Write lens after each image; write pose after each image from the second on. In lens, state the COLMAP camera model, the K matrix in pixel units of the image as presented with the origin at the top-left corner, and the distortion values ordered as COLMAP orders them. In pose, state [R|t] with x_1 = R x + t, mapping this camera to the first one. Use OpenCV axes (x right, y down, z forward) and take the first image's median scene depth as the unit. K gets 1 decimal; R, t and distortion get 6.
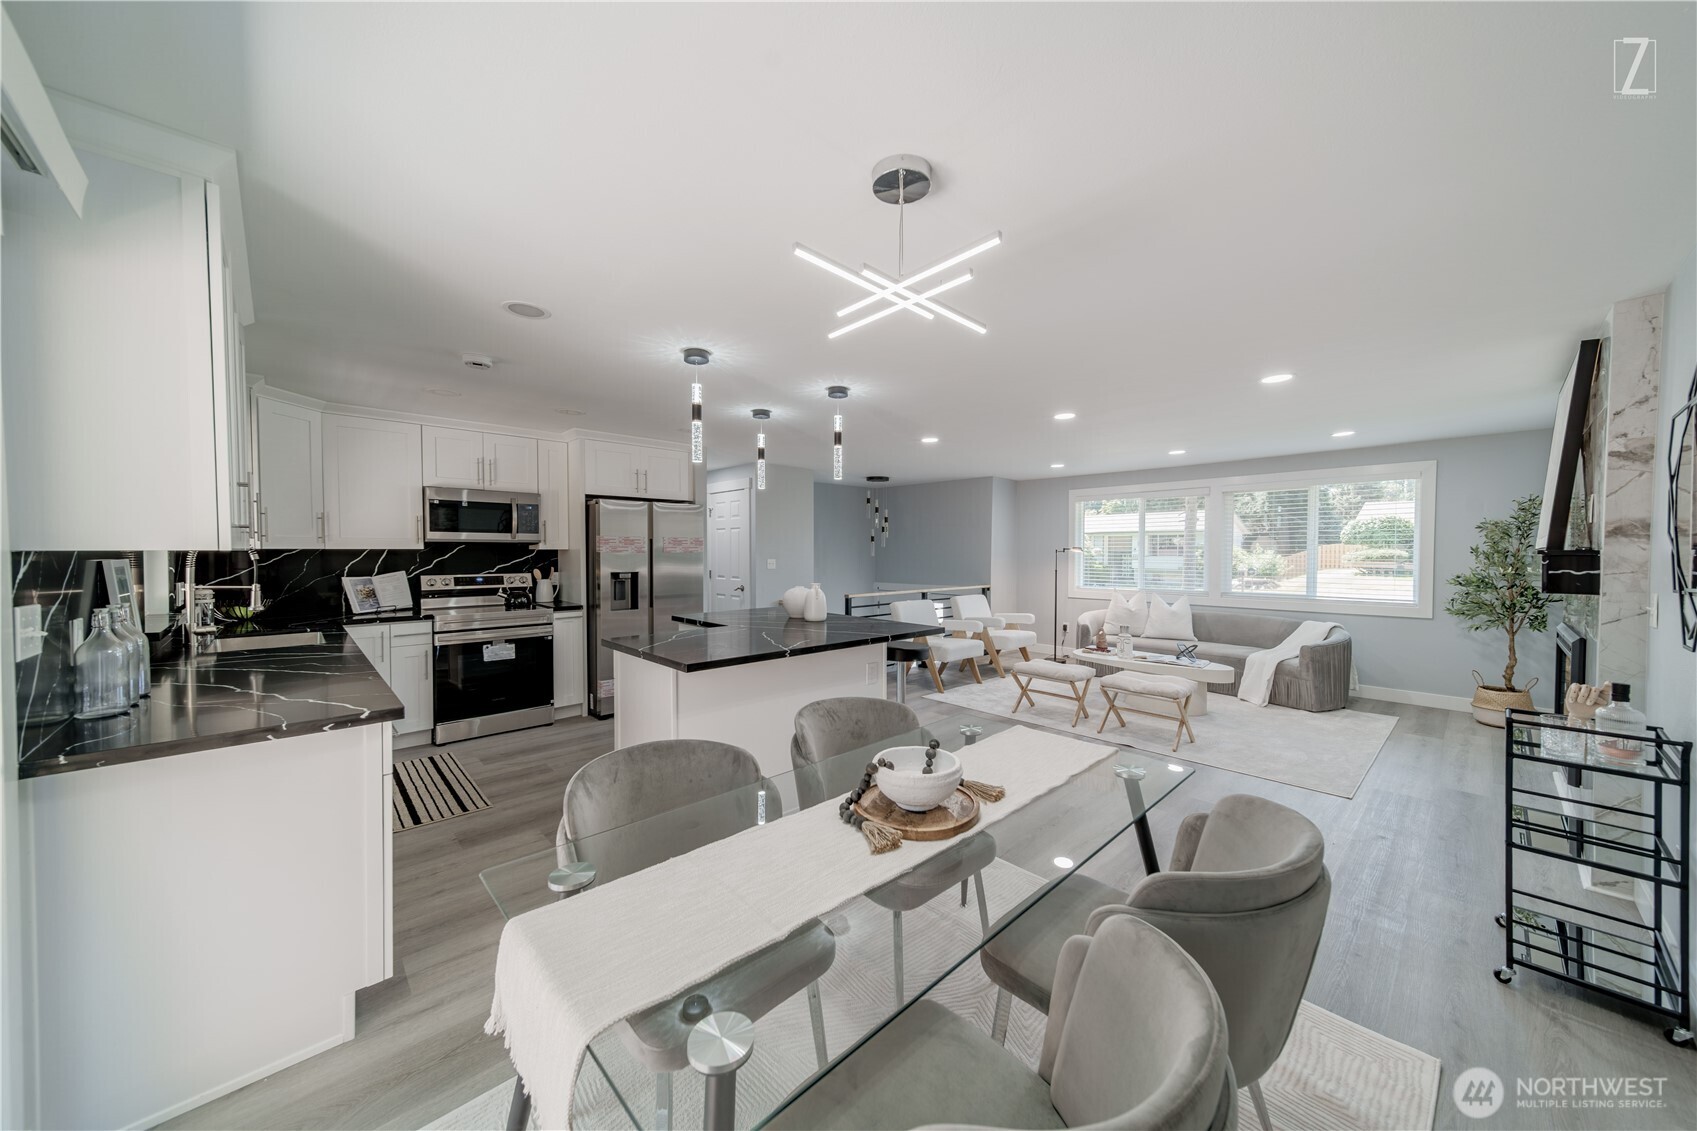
lens RADIAL K [[590.1, 0, 844.2], [0, 590.1, 566.6], [0, 0, 1]] dist [0.000086, 0.000173]
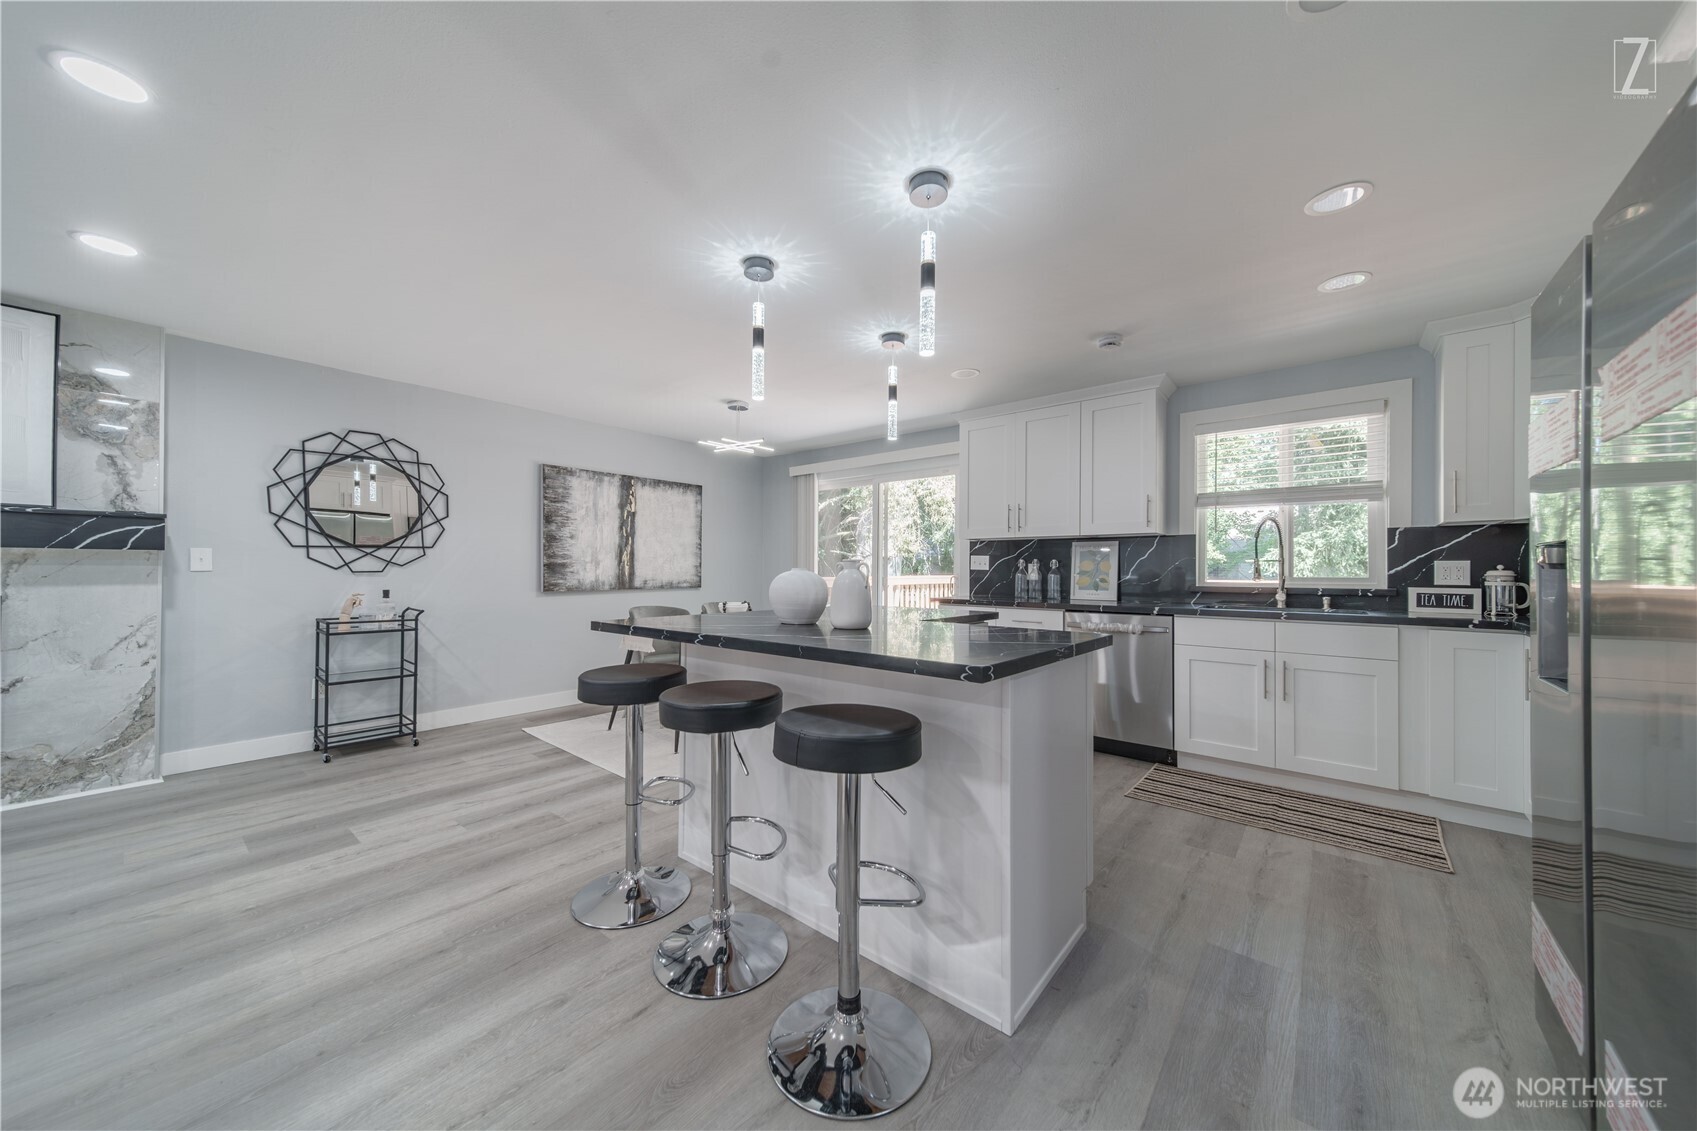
lens RADIAL K [[598.6, 0, 848.5], [0, 598.6, 565.5], [0, 0, 1]] dist [0.008330, 0.000080]
pose [[-0.989612, -0.009521, -0.143450, -0.011966], [-0.012096, 0.999781, 0.017087, 0.018518], [0.143256, 0.018645, -0.989510, 1.258935]]
